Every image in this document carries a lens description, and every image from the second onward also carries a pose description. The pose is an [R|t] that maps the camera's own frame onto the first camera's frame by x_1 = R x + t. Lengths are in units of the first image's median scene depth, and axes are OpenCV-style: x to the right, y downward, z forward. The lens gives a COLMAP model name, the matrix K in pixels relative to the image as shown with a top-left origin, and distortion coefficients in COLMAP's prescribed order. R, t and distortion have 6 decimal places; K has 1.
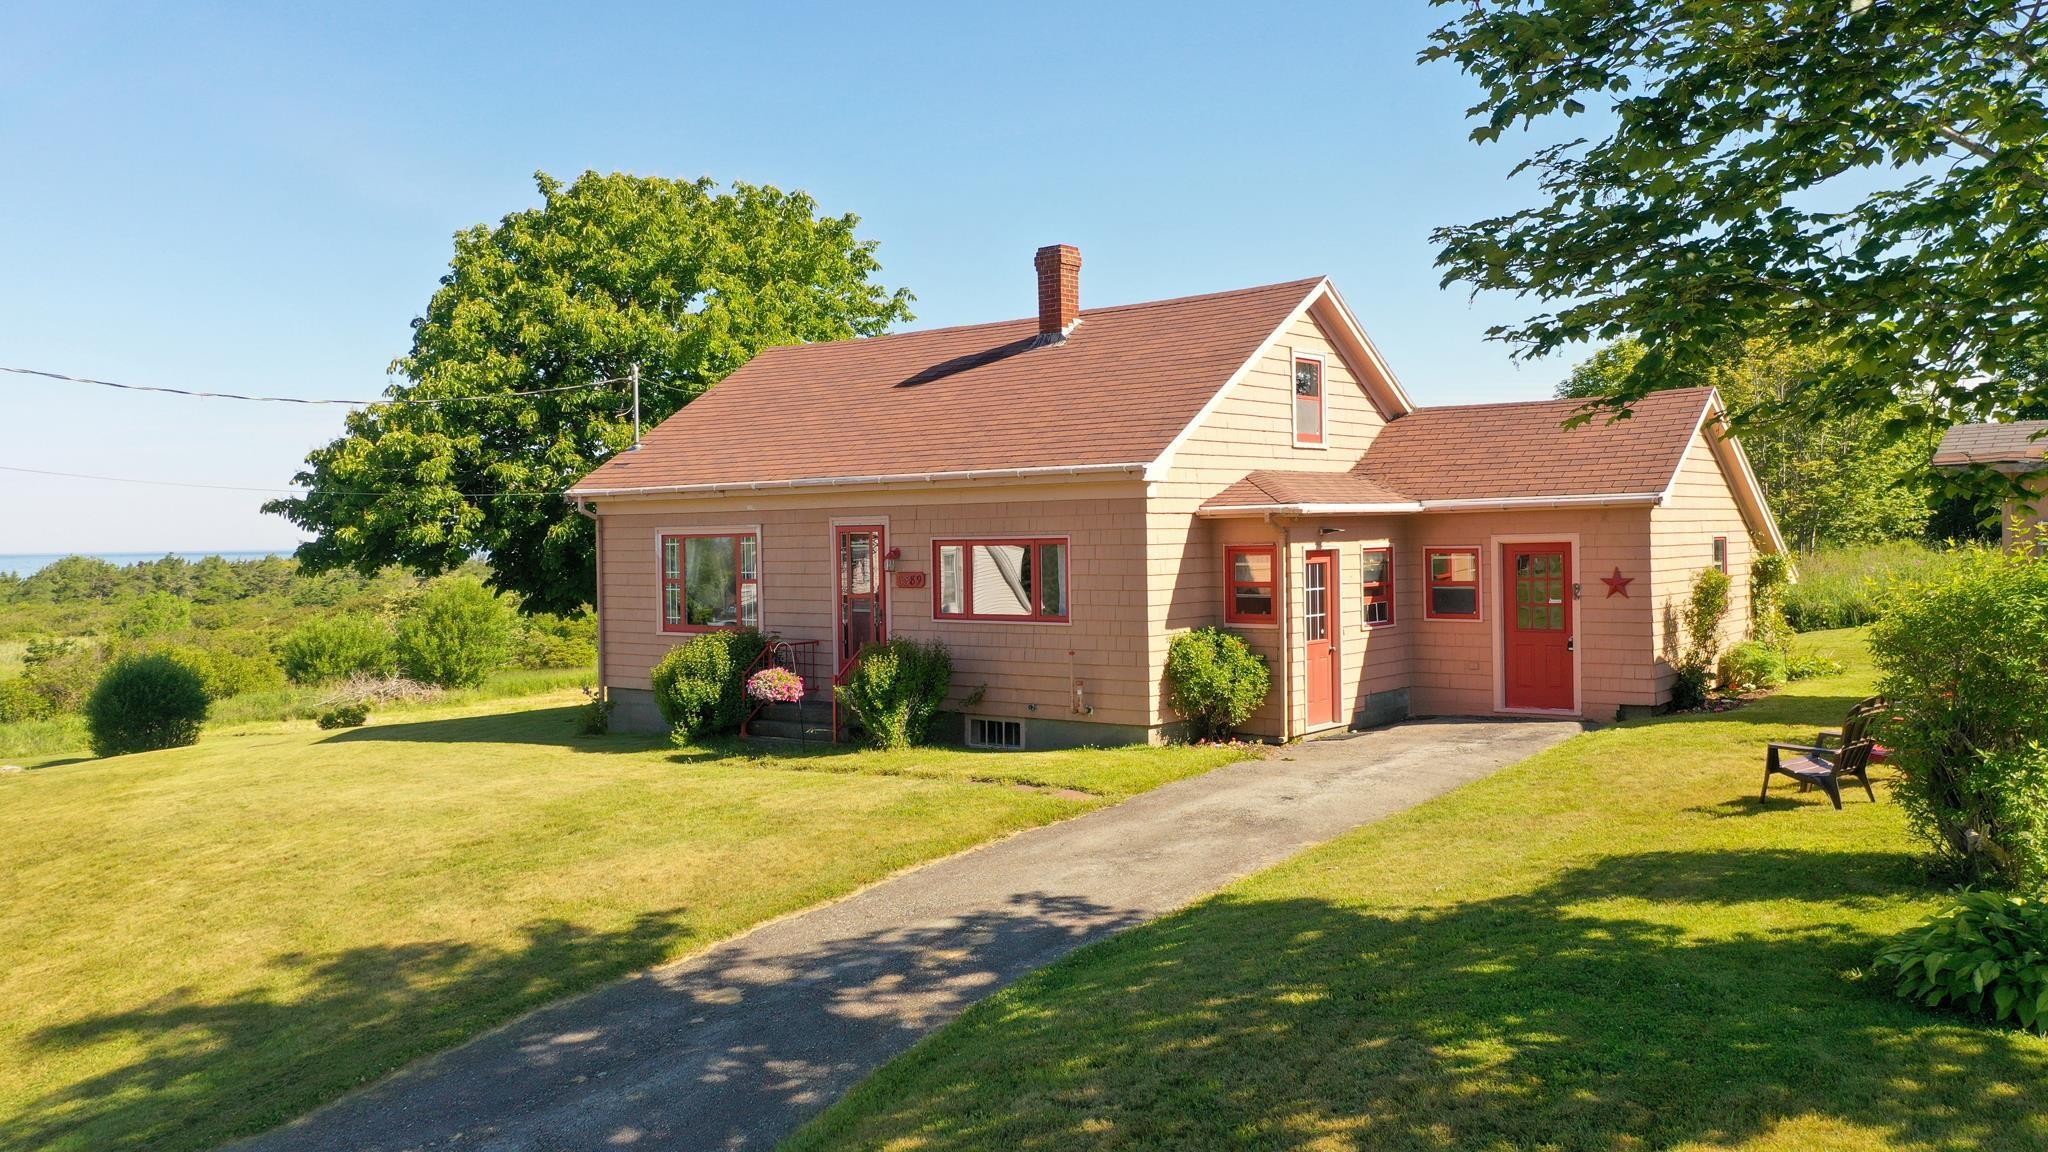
lens RADIAL K [[1616.3, 0, 1024.0], [0, 1616.3, 576.0], [0, 0, 1]] dist [-0.009217, -0.000720]
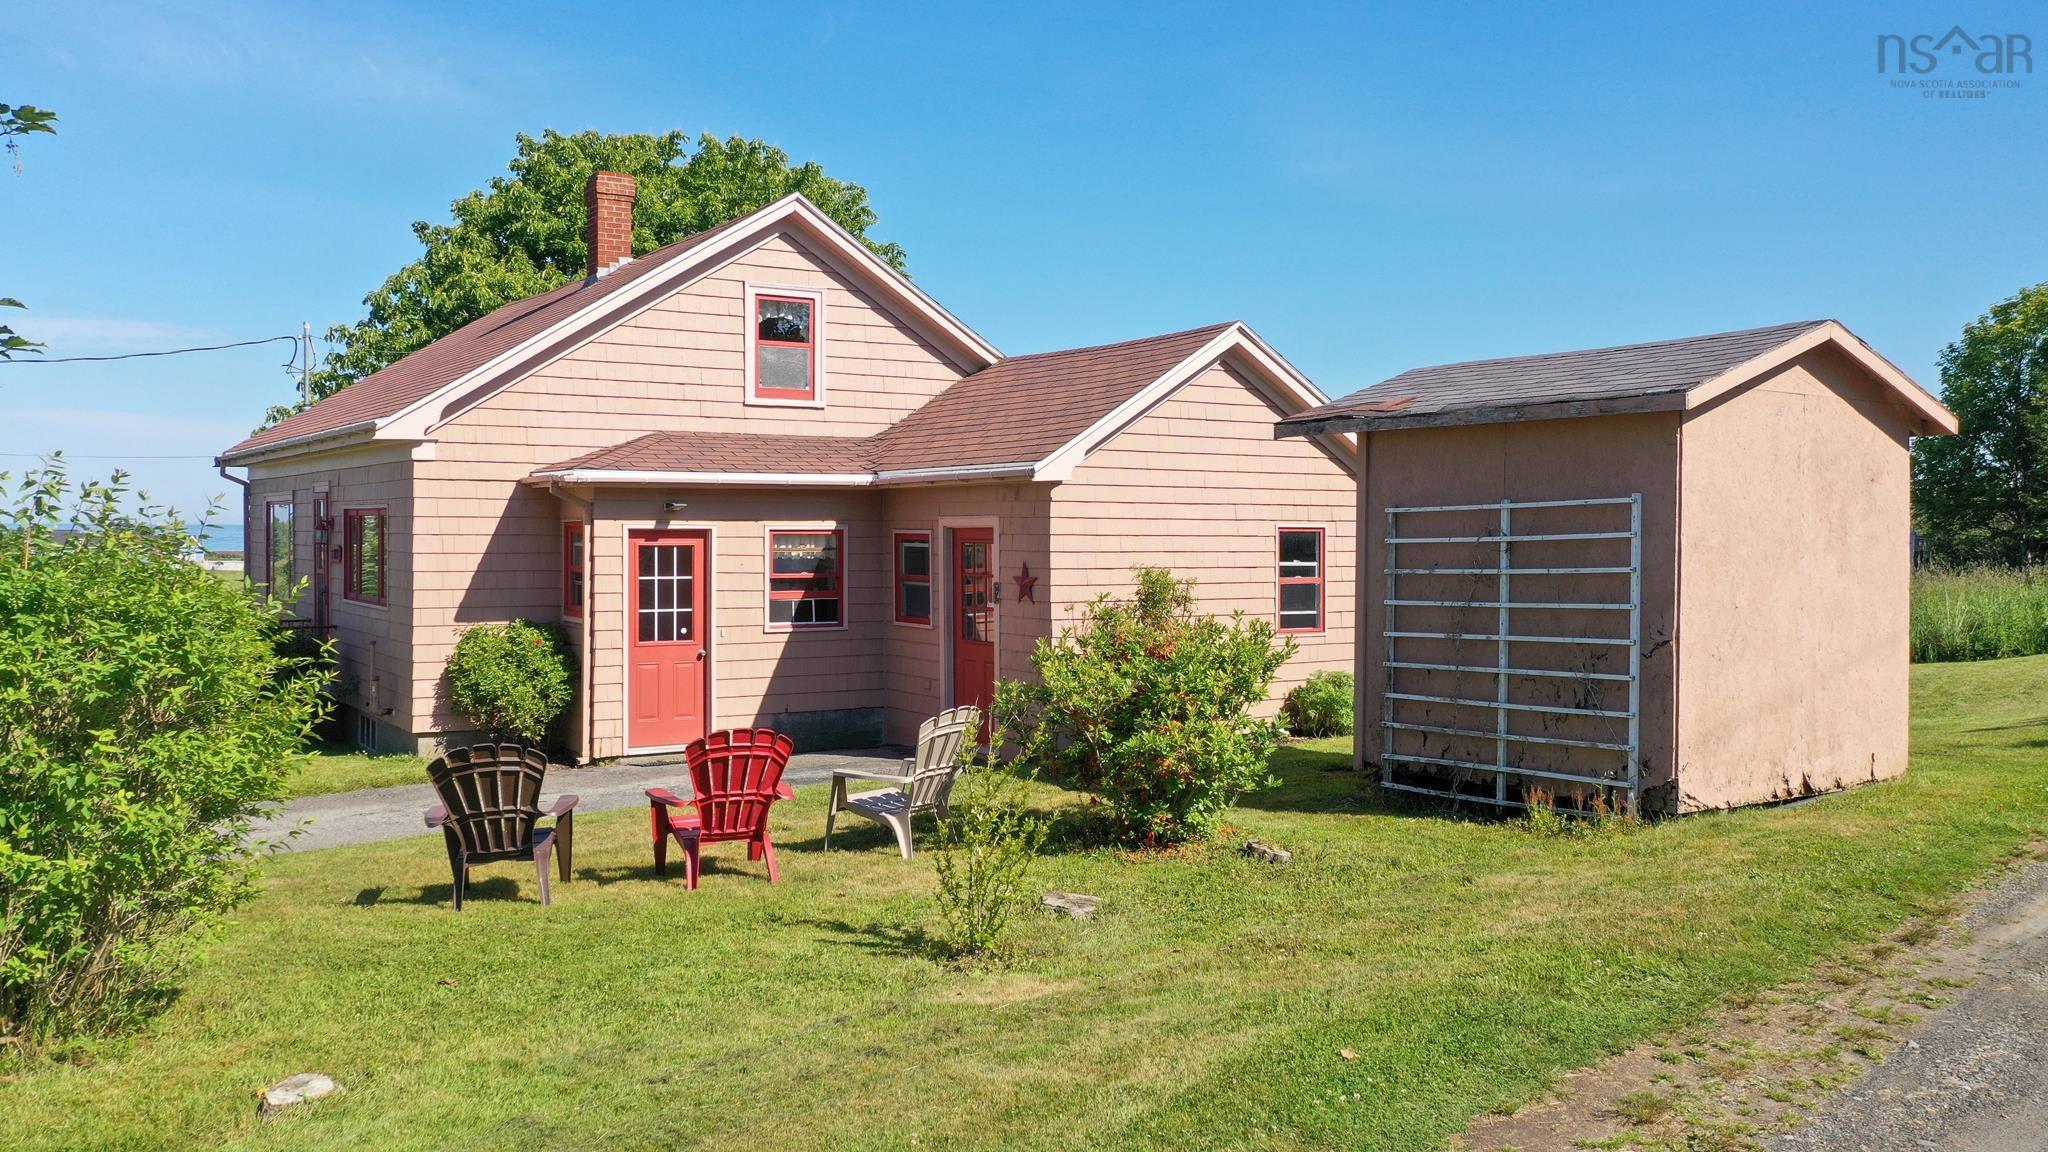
lens RADIAL K [[1664.0, 0, 1024.0], [0, 1664.0, 576.0], [0, 0, 1]] dist [-0.001827, -0.000324]
pose [[0.946561, 0.033108, -0.320821, 0.604498], [-0.030932, 0.999451, 0.011878, -0.008042], [0.321038, -0.001320, 0.947065, 0.266526]]
